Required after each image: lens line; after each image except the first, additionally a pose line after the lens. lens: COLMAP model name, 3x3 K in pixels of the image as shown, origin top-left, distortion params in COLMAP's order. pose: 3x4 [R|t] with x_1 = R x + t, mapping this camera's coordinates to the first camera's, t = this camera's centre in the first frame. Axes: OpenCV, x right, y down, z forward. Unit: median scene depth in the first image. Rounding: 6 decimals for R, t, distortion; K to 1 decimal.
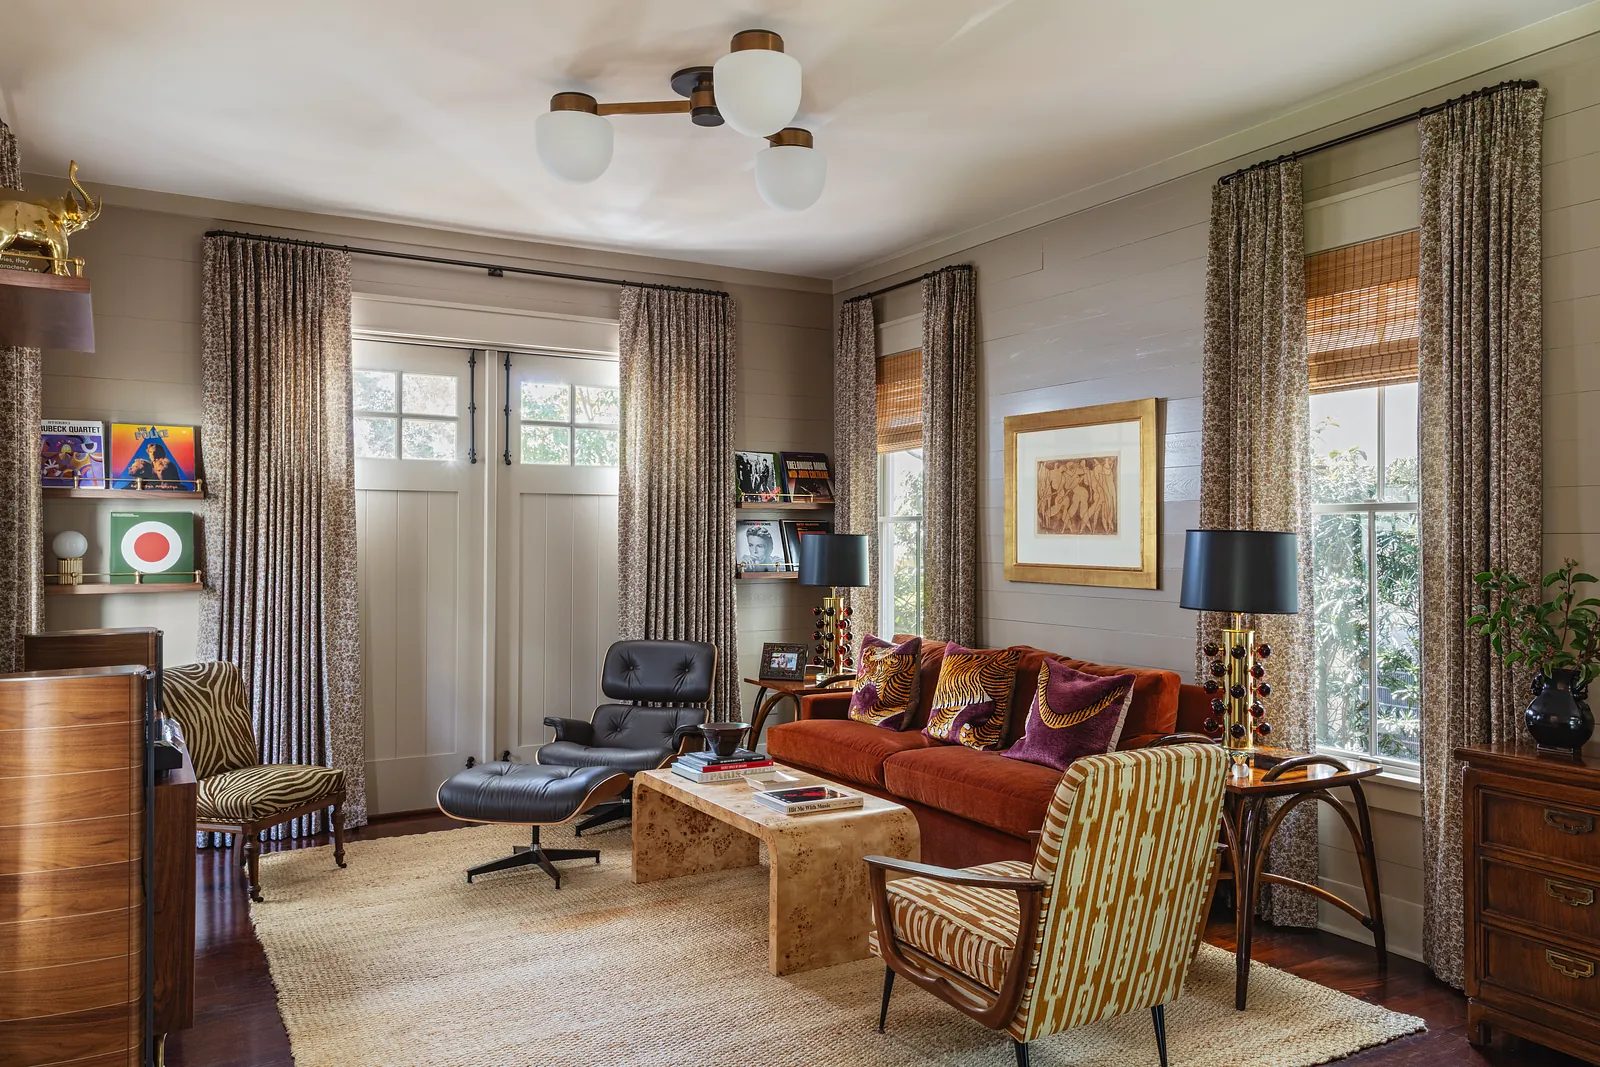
lens RADIAL K [[1175.3, 0, 799.4], [0, 1175.3, 536.1], [0, 0, 1]] dist [0.025023, -0.000168]
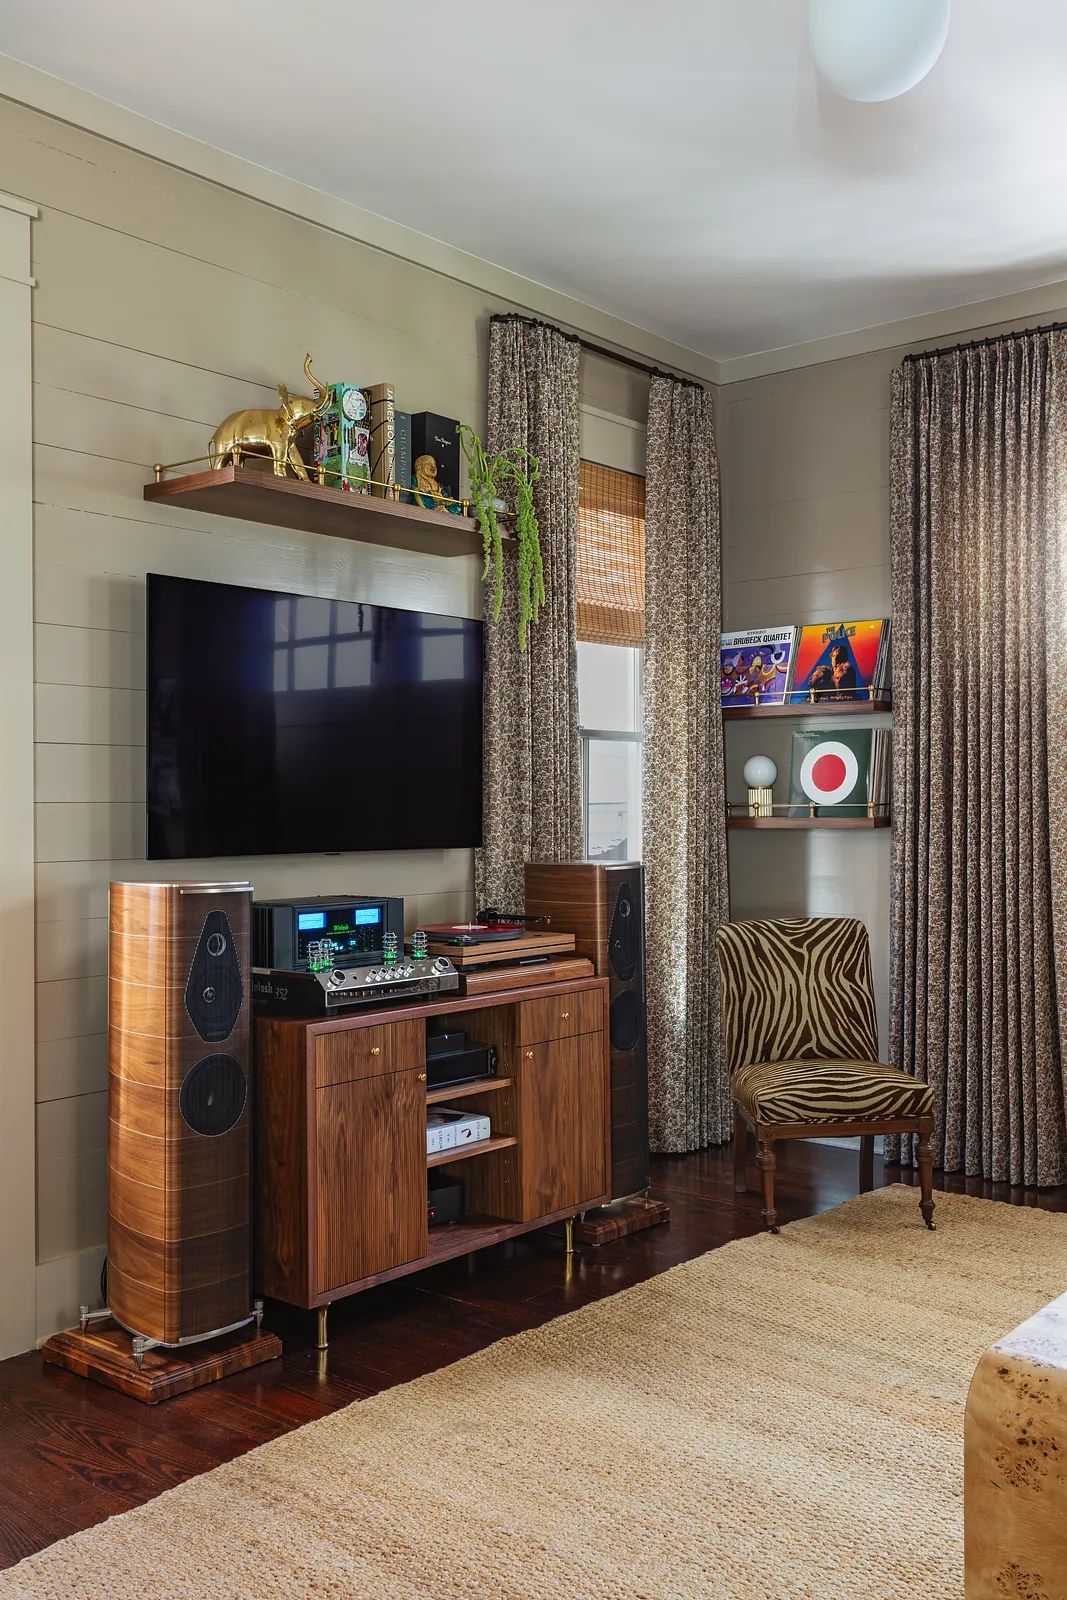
lens RADIAL K [[1403.8, 0, 520.7], [0, 1403.8, 817.2], [0, 0, 1]] dist [-0.009302, 0.013831]
pose [[0.312071, 0.010603, -0.950000, 0.344794], [0.004935, 0.999906, 0.012781, 0.029973], [0.950046, -0.008677, 0.311989, 0.563140]]
